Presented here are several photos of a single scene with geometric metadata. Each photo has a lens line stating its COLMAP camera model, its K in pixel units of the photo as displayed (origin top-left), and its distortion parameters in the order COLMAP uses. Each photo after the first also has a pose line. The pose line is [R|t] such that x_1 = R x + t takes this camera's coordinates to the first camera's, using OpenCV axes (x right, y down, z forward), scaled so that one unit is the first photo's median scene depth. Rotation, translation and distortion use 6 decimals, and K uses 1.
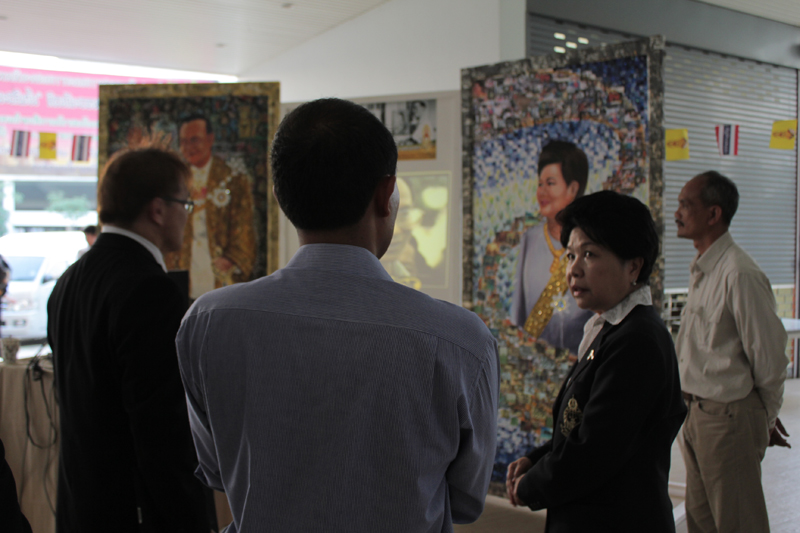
lens RADIAL K [[825.1, 0, 395.4], [0, 825.1, 268.1], [0, 0, 1]] dist [-0.111765, 0.000000]
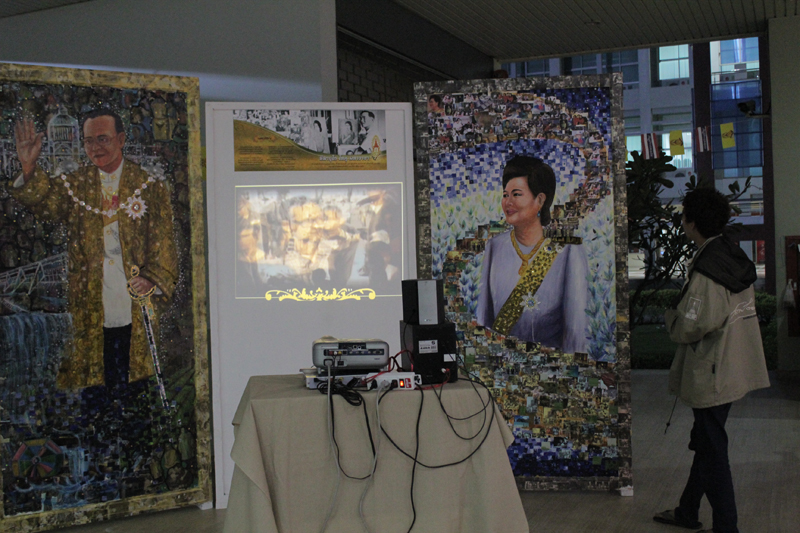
lens RADIAL K [[893.6, 0, 395.6], [0, 893.6, 264.4], [0, 0, 1]] dist [-0.069710, 0.000000]
pose [[0.825994, -0.034800, 0.562603, -0.596595], [0.048398, 0.998785, -0.009276, -0.005433], [-0.561597, 0.034891, 0.826675, 0.094207]]
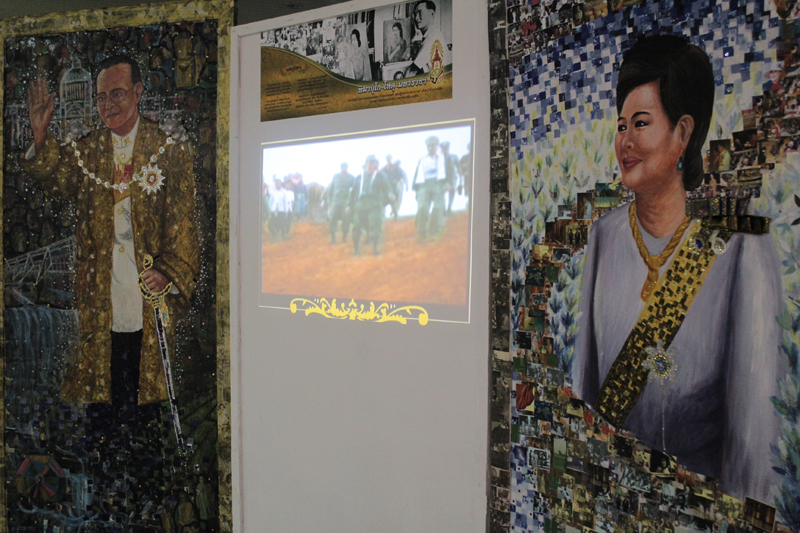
lens RADIAL K [[855.5, 0, 401.6], [0, 855.5, 266.0], [0, 0, 1]] dist [-0.070434, 0.000000]
pose [[0.977174, -0.002507, -0.212423, 0.148702], [-0.000387, 0.999908, -0.013583, -0.008042], [0.212438, 0.013355, 0.977083, 0.439378]]
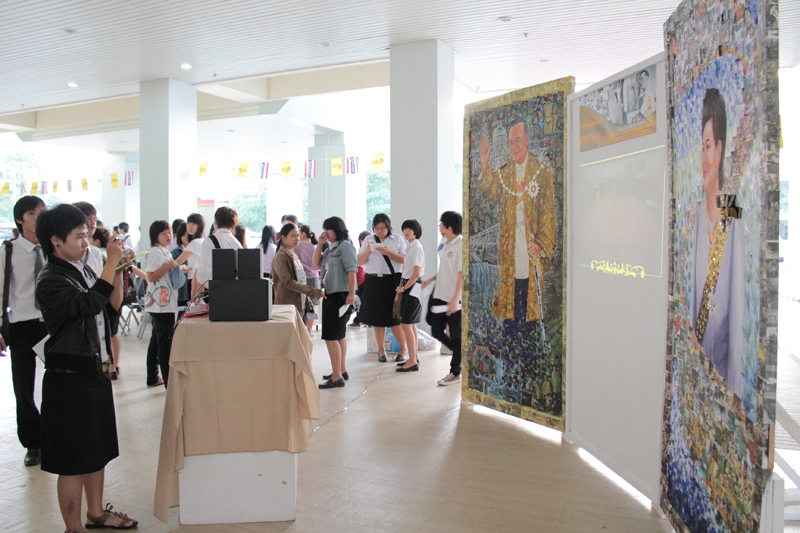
lens RADIAL K [[665.8, 0, 397.9], [0, 665.8, 263.8], [0, 0, 1]] dist [-0.159077, 0.147419]
pose [[0.554604, 0.028802, -0.831616, 0.507311], [-0.017506, 0.999583, 0.022944, -0.002085], [0.831930, 0.001833, 0.554877, 0.403368]]
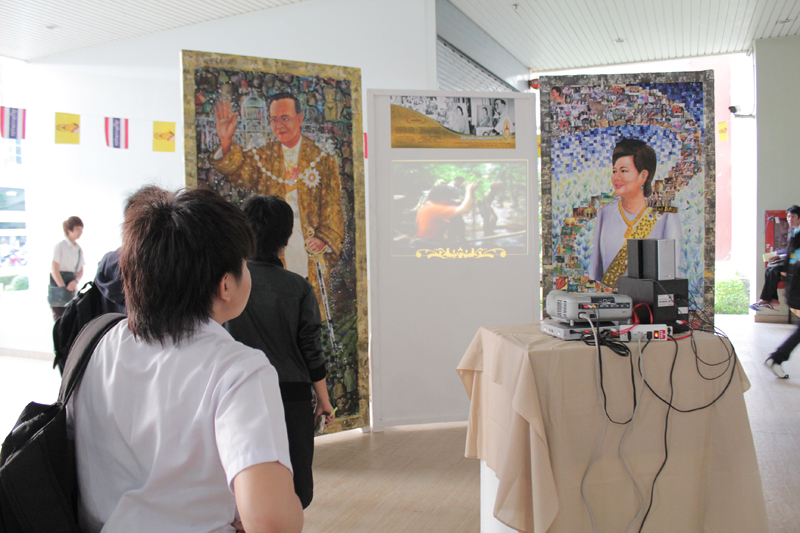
lens RADIAL K [[665.8, 0, 397.0], [0, 665.8, 259.6], [0, 0, 1]] dist [-0.159077, 0.147419]
pose [[0.824483, -0.053722, 0.563331, -0.683261], [0.042870, 0.998552, 0.032484, -0.009245], [-0.564261, -0.002632, 0.825593, 0.317366]]
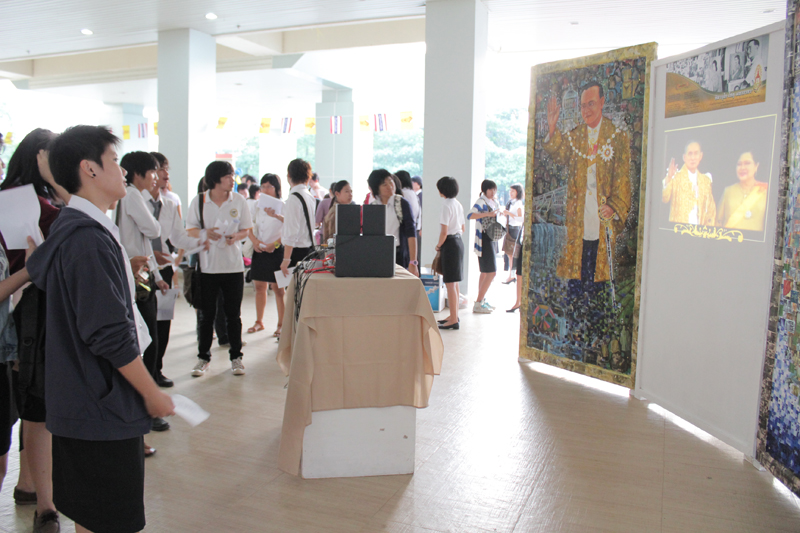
lens RADIAL K [[665.8, 0, 397.3], [0, 665.8, 262.0], [0, 0, 1]] dist [-0.159077, 0.147419]
pose [[0.586621, 0.087666, -0.805103, 0.419636], [-0.037711, 0.996002, 0.080975, 0.003347], [0.808983, -0.017140, 0.587582, 0.264356]]
